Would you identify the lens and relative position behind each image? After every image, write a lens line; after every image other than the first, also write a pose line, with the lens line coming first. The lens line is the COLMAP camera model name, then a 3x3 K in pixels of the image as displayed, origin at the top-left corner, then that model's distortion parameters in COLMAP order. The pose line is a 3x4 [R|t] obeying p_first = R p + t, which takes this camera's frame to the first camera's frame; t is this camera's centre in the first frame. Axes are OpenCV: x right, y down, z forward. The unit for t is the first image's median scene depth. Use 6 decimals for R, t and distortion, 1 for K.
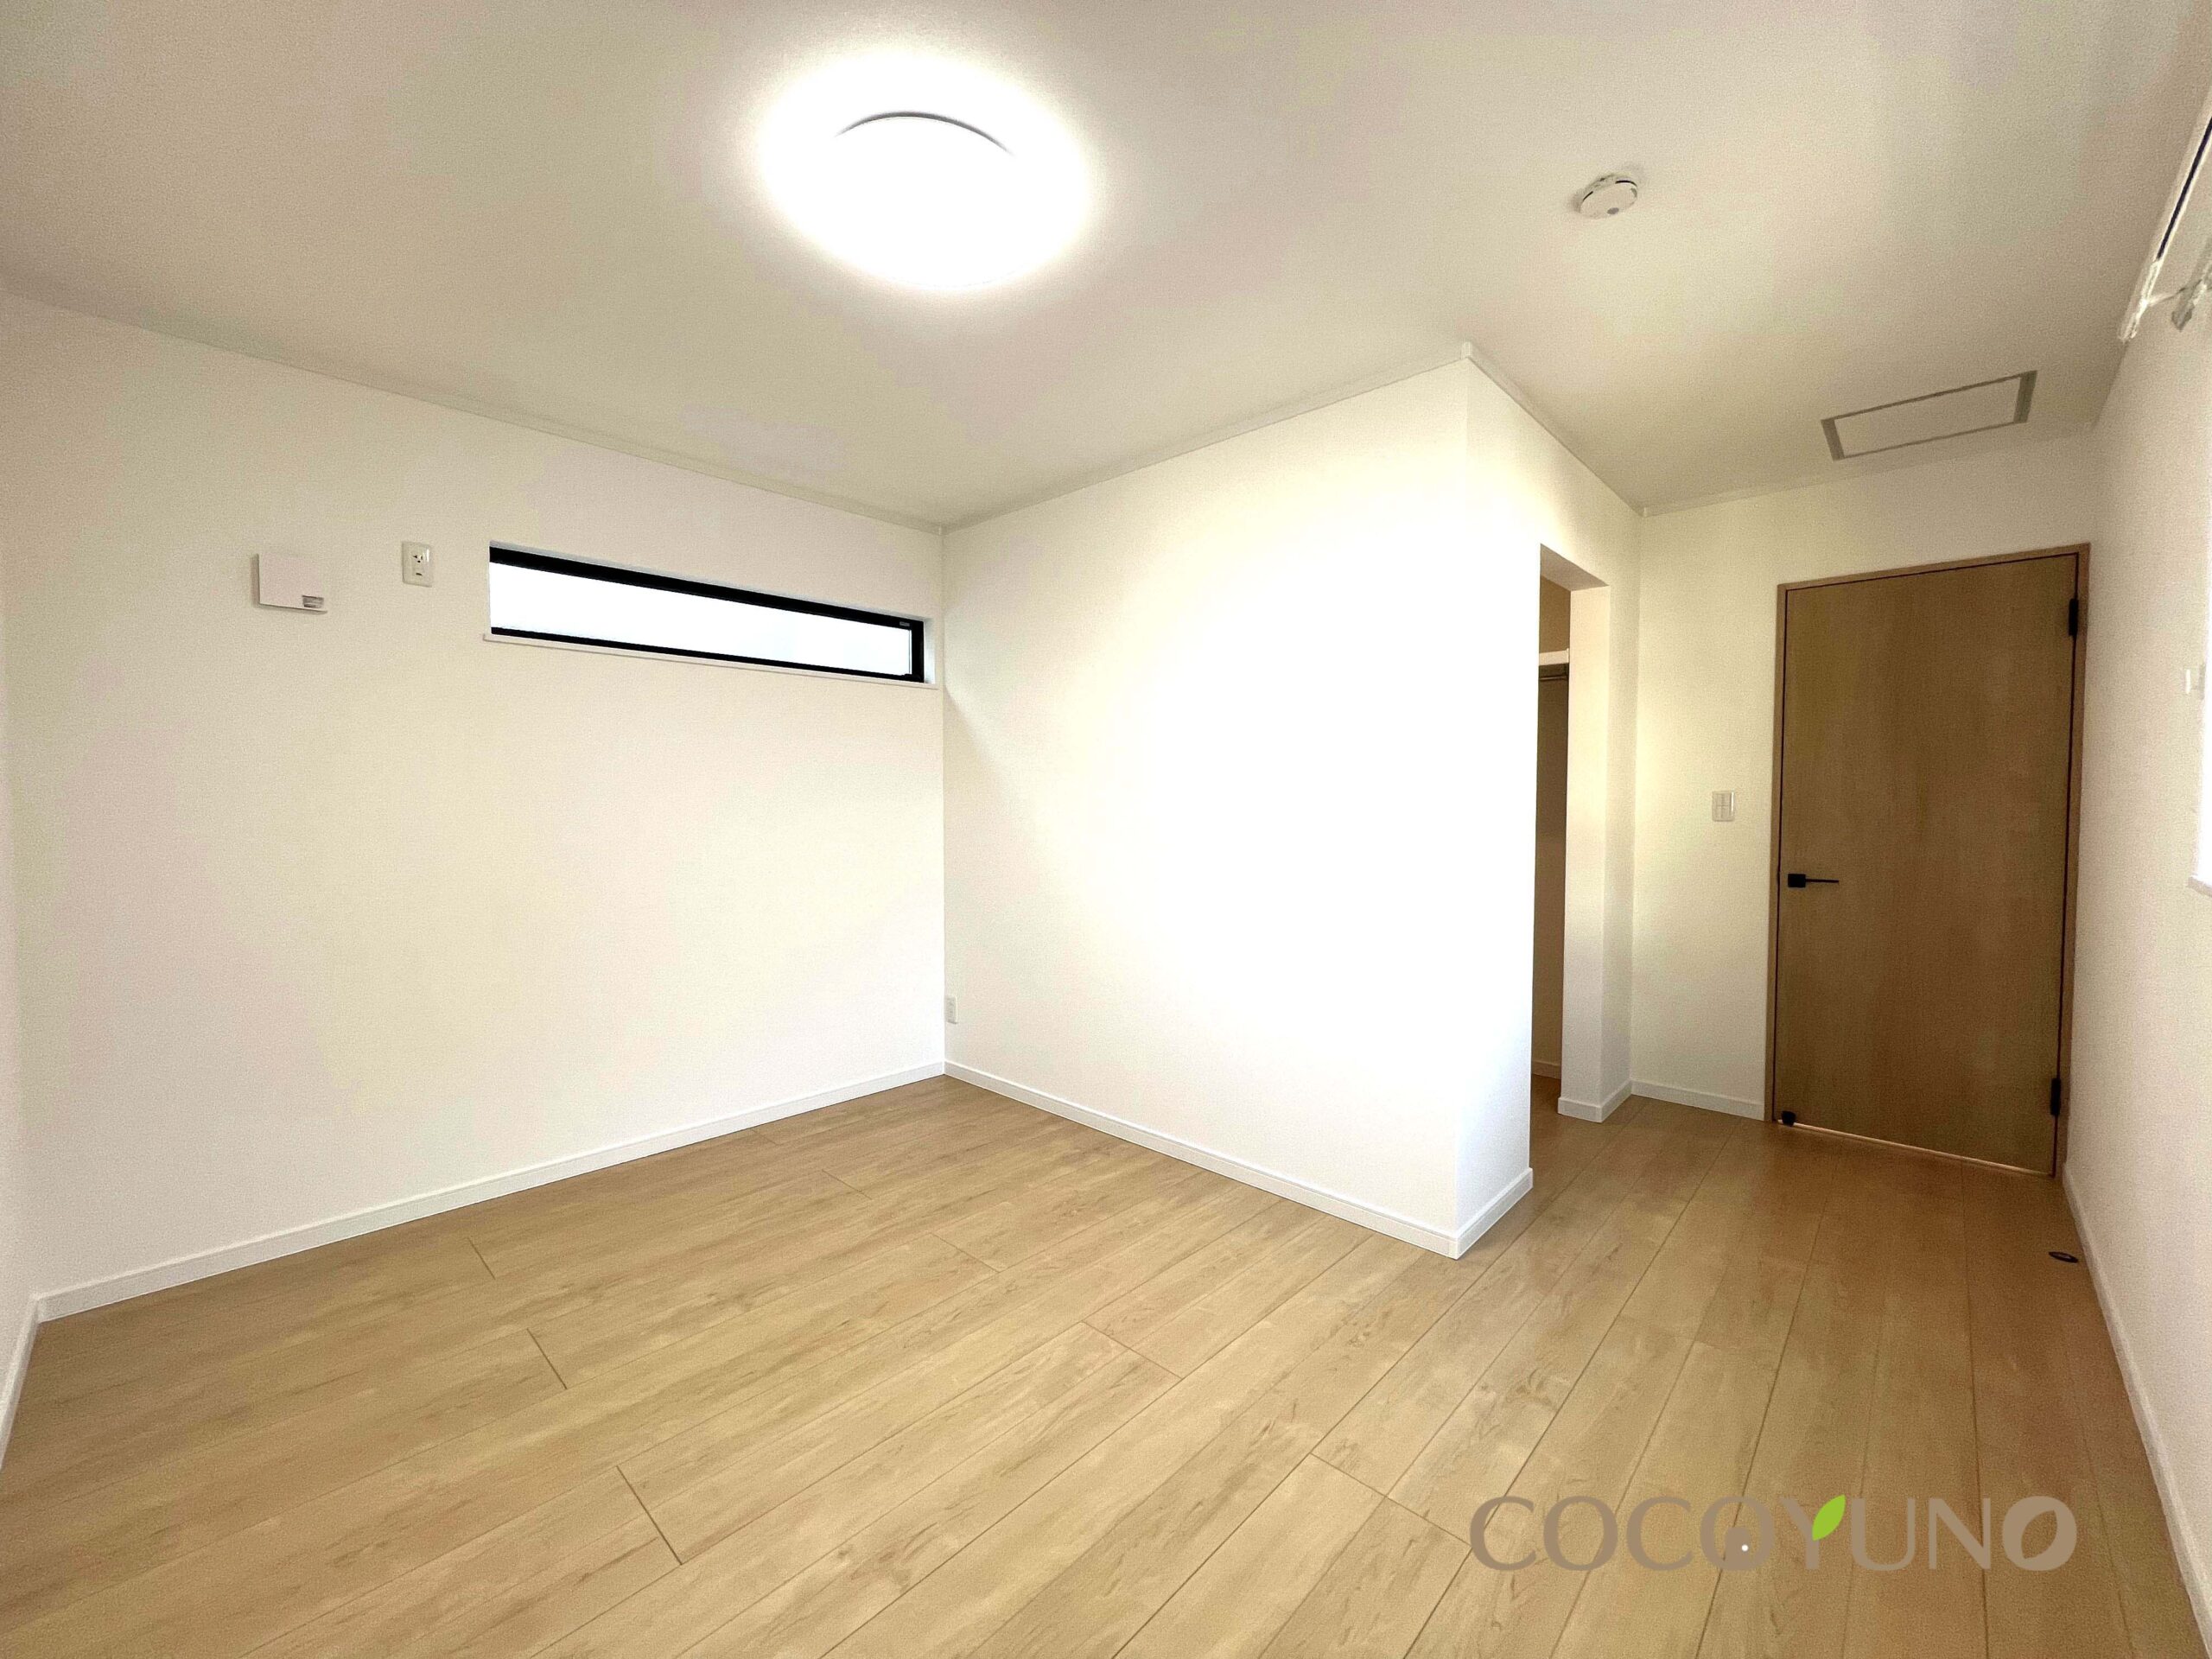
lens RADIAL K [[891.3, 0, 1097.5], [0, 891.3, 828.2], [0, 0, 1]] dist [0.000309, -0.000017]
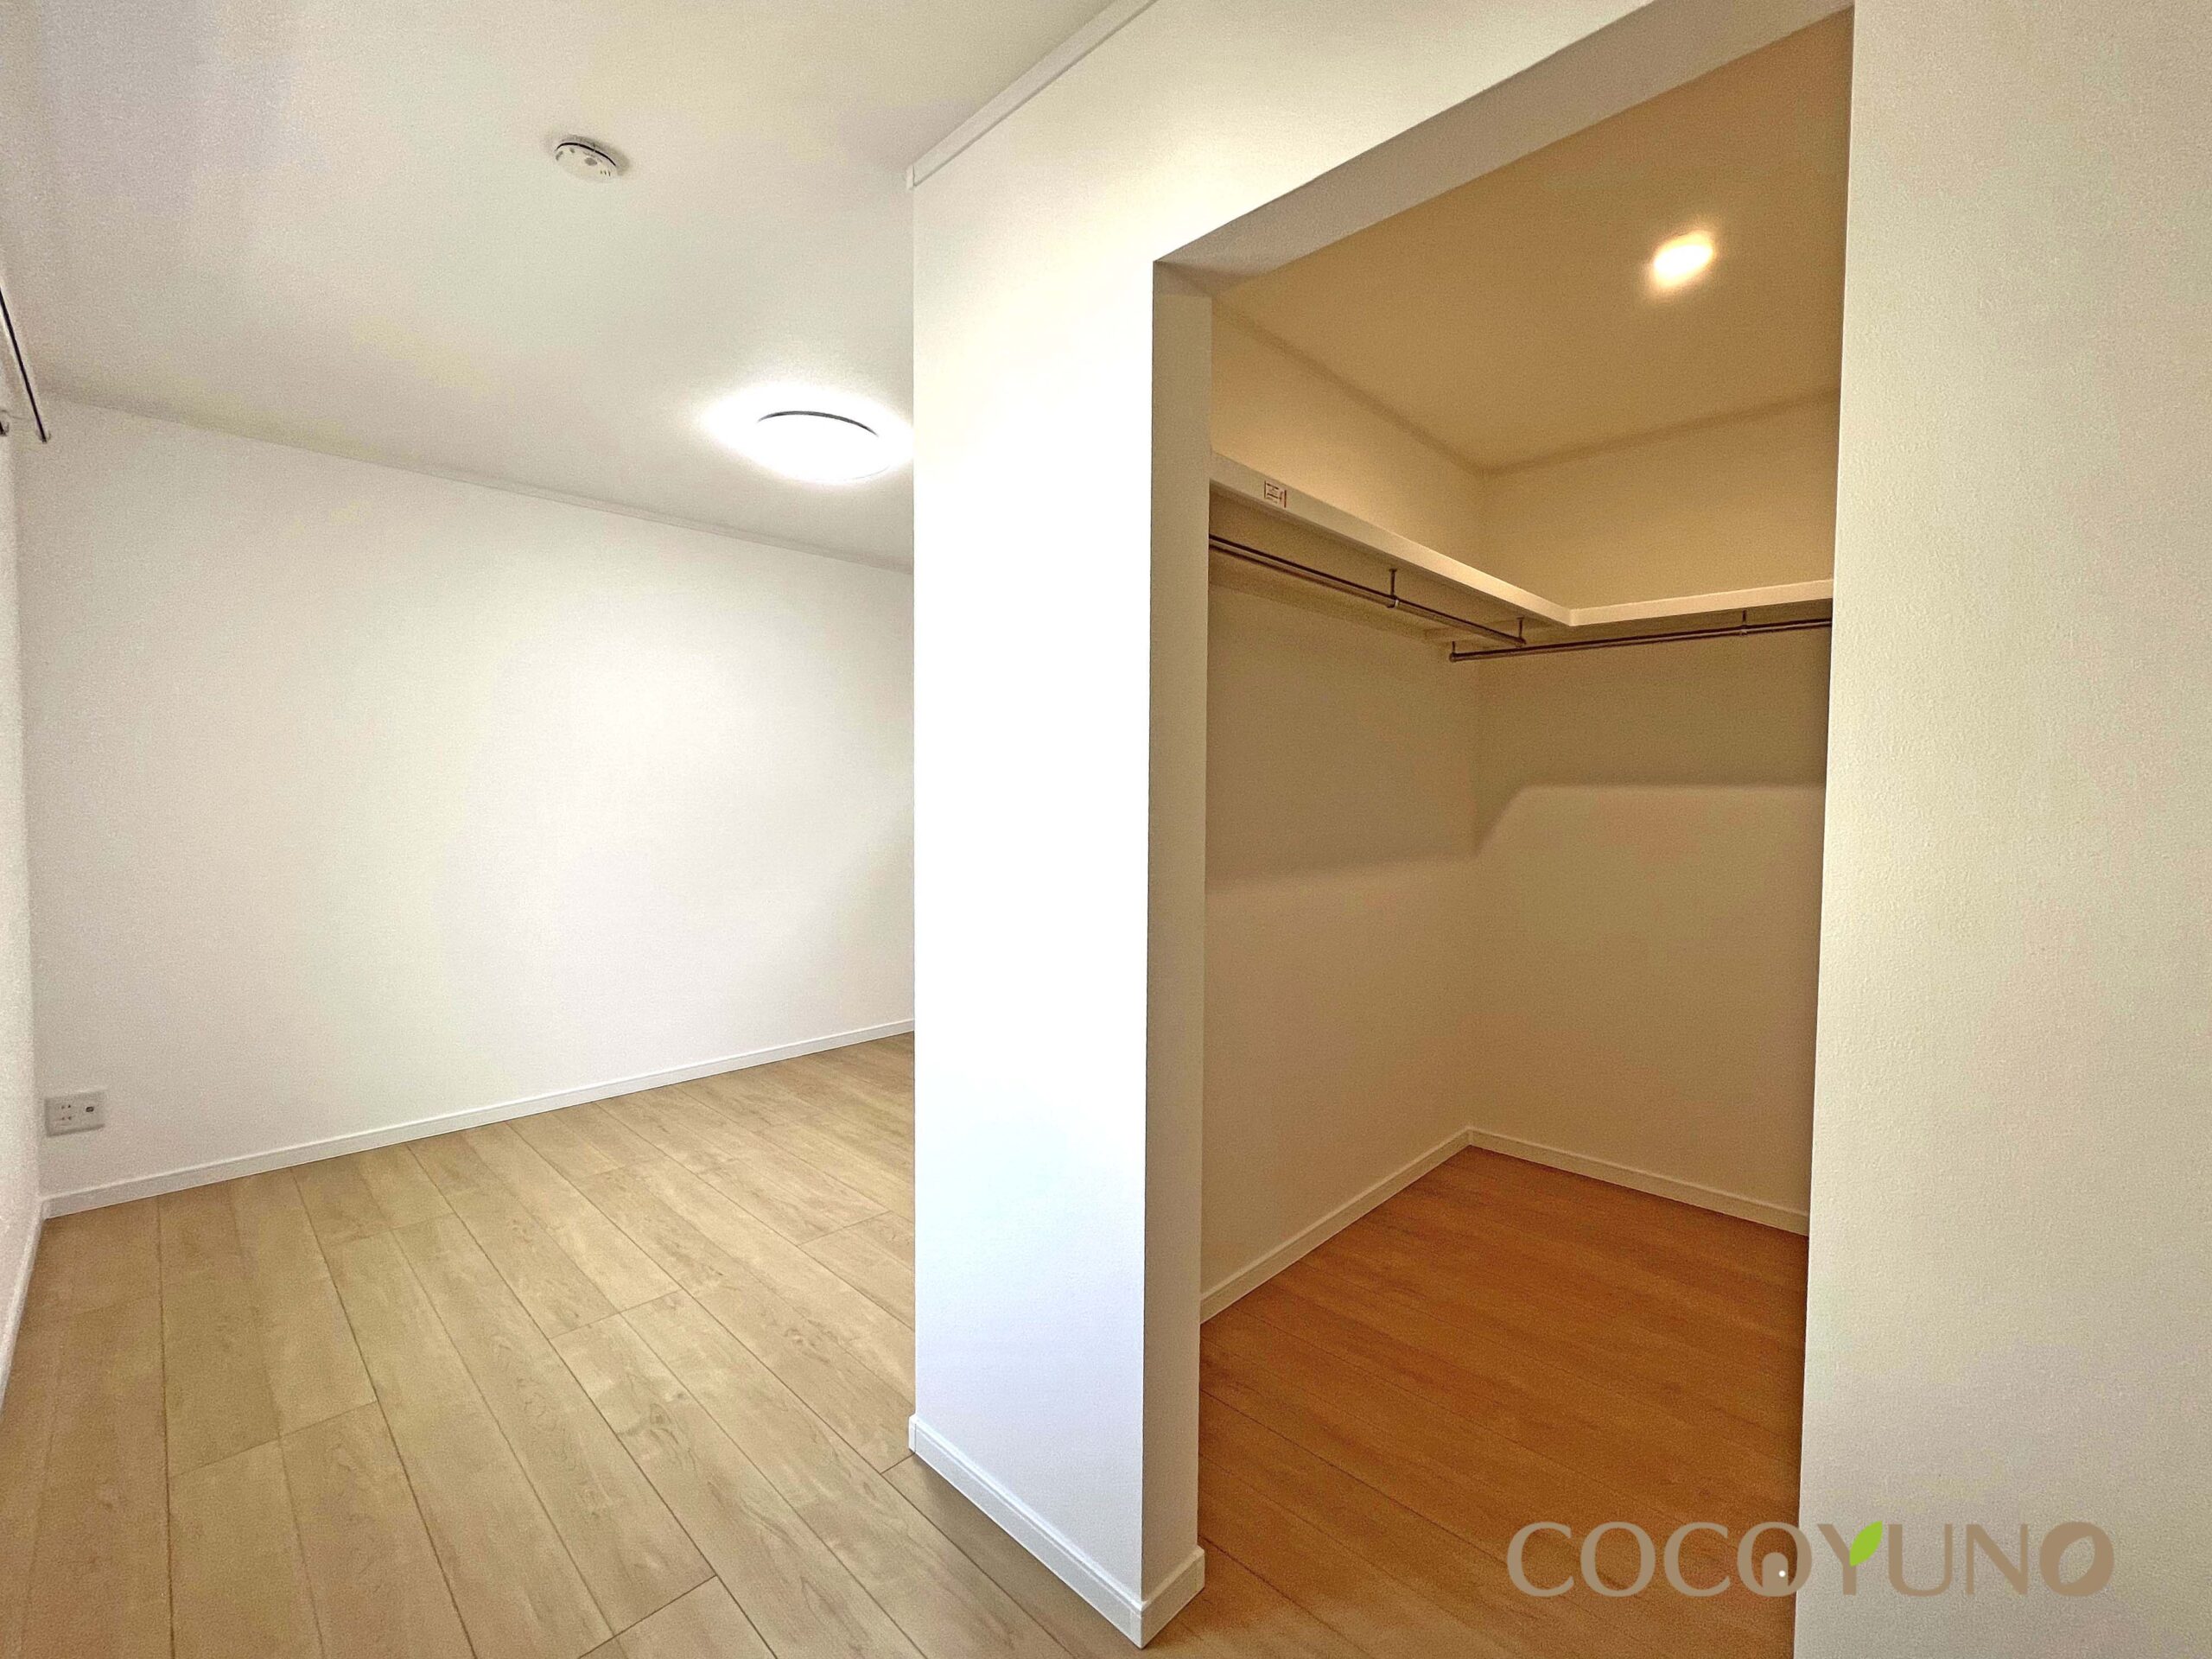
lens RADIAL K [[891.3, 0, 1098.2], [0, 891.3, 825.7], [0, 0, 1]] dist [0.000309, -0.000017]
pose [[0.007373, 0.036612, -0.999302, 1.476140], [-0.047167, 0.998230, 0.036224, -0.074134], [0.998860, 0.046867, 0.009086, 1.490463]]
